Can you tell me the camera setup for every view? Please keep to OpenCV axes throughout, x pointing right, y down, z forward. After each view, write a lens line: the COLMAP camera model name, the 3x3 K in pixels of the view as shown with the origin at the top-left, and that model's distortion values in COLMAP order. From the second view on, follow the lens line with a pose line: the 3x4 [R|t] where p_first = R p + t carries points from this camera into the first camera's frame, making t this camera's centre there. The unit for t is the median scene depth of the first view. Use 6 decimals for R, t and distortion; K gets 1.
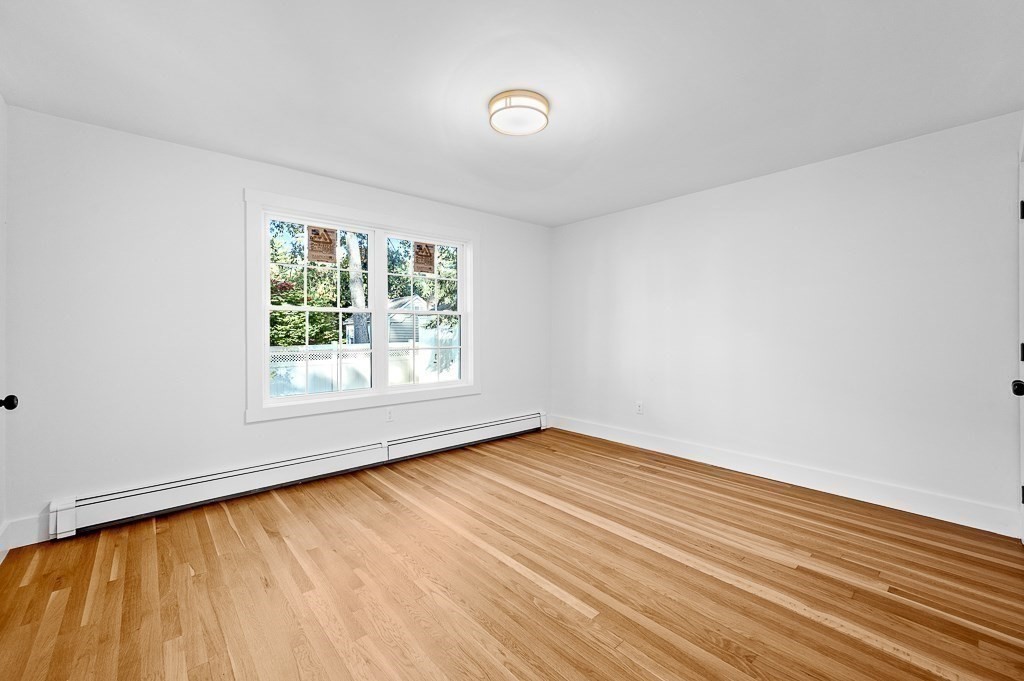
lens RADIAL K [[408.4, 0, 513.9], [0, 408.4, 335.7], [0, 0, 1]] dist [-0.008569, -0.000697]
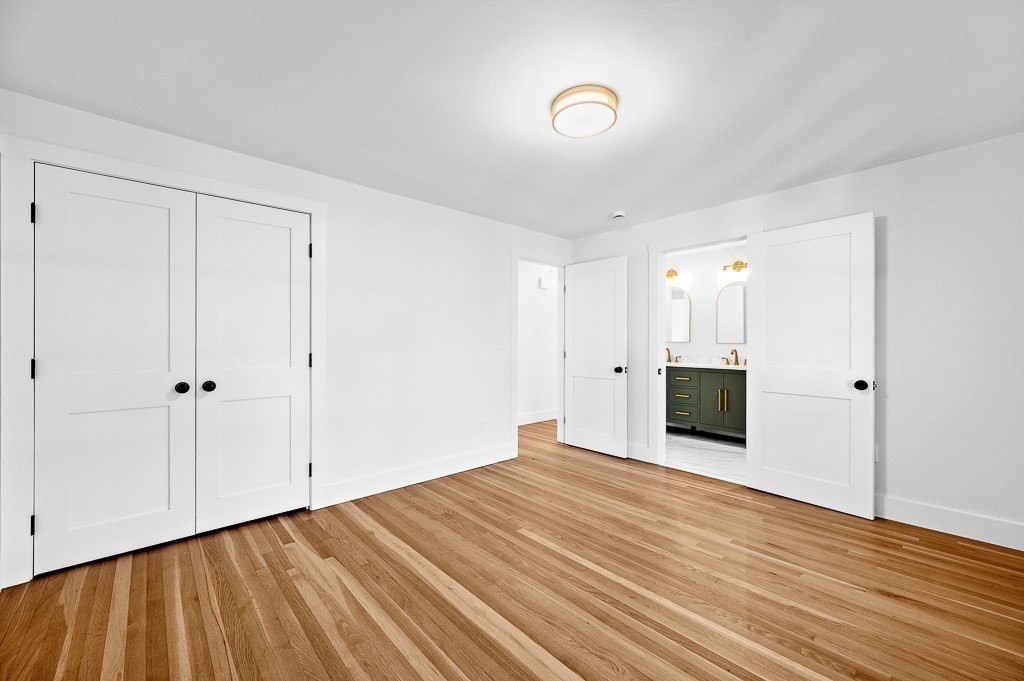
lens RADIAL K [[408.4, 0, 509.7], [0, 408.4, 342.1], [0, 0, 1]] dist [-0.008569, -0.000697]
pose [[-0.999954, 0.000471, -0.009627, 0.200532], [0.000377, 0.999952, 0.009794, -0.029987], [0.009631, 0.009790, -0.999906, 2.013898]]
